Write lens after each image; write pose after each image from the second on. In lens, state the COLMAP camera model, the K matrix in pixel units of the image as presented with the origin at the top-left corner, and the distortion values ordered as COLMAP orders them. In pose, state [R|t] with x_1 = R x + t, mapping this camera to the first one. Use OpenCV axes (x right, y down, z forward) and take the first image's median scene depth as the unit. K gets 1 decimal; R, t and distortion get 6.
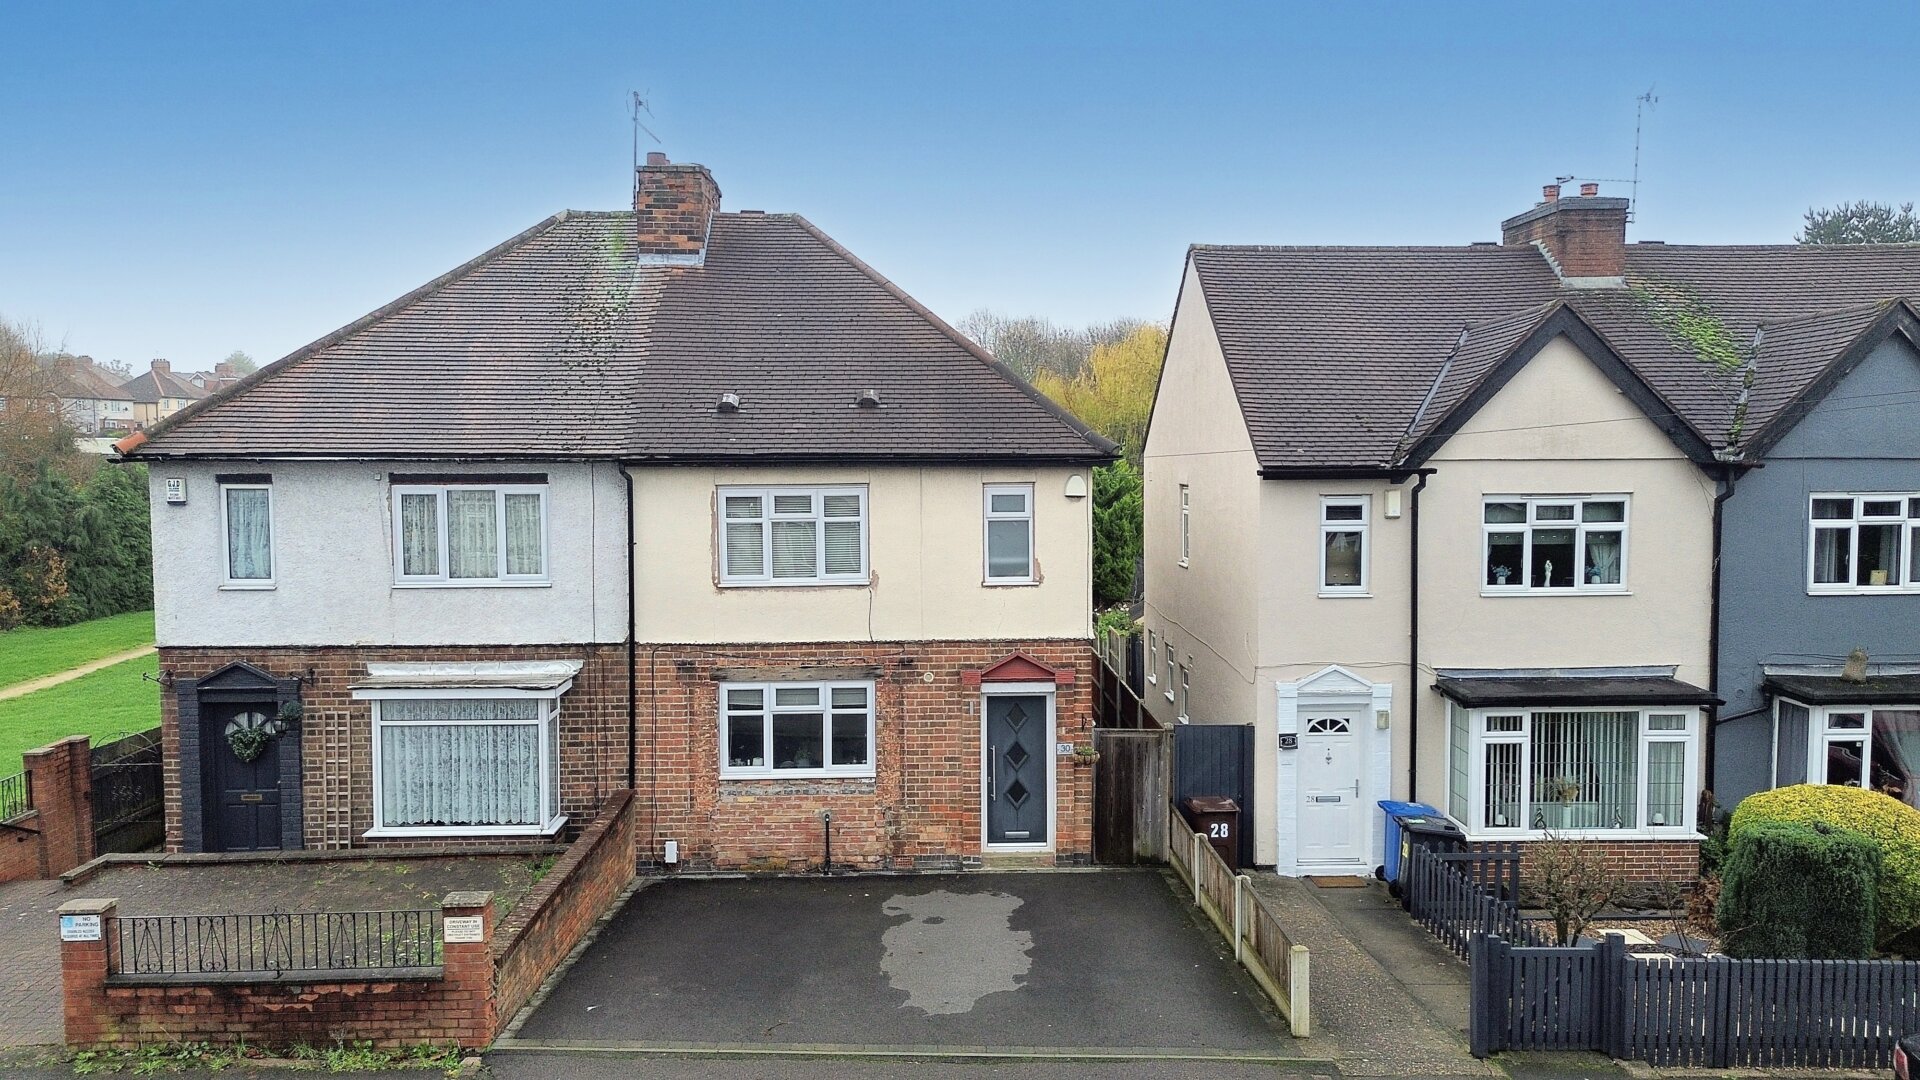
lens RADIAL K [[1365.0, 0, 960.0], [0, 1365.0, 540.0], [0, 0, 1]] dist [0.100693, -0.100664]
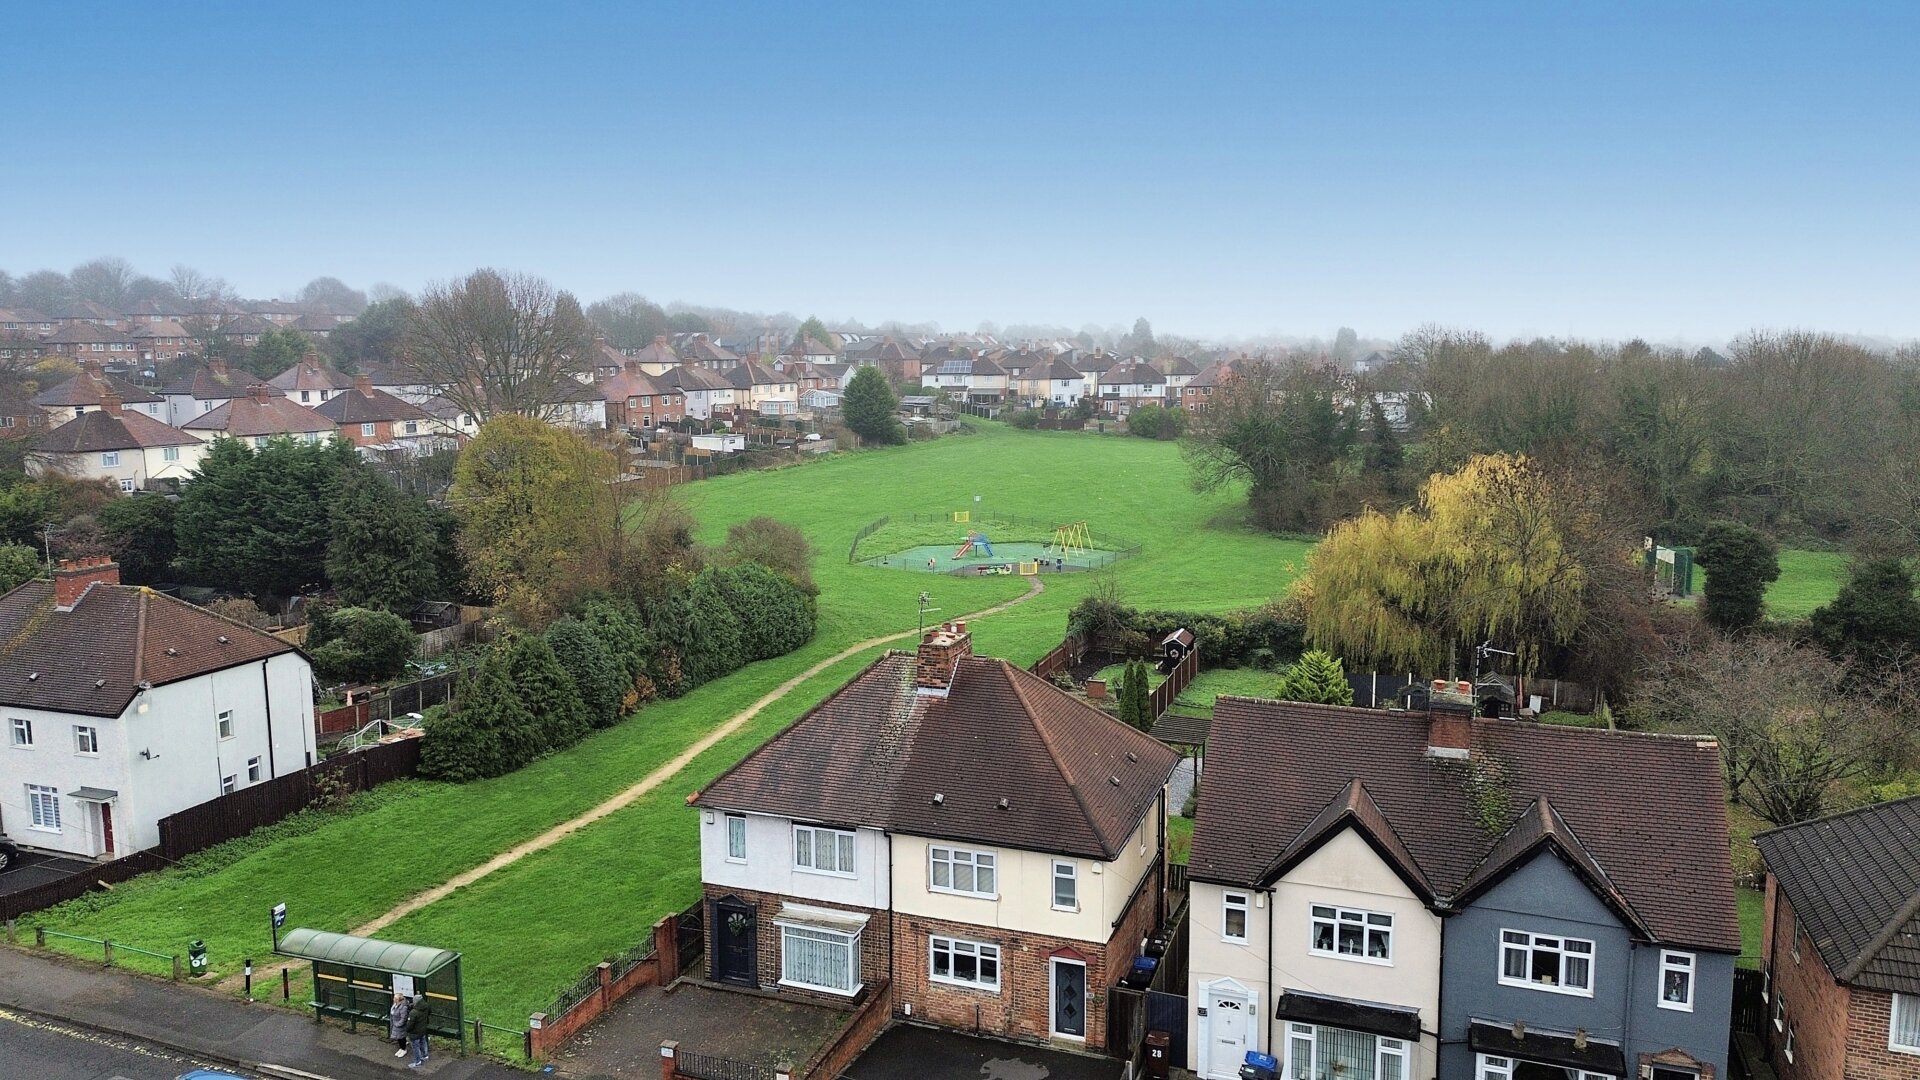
lens RADIAL K [[1365.0, 0, 960.0], [0, 1365.0, 540.0], [0, 0, 1]] dist [0.100693, -0.100664]
pose [[0.929253, 0.054308, -0.365431, 0.595194], [-0.022854, 0.995692, 0.089859, -0.677924], [0.368737, -0.075150, 0.926491, -0.868007]]
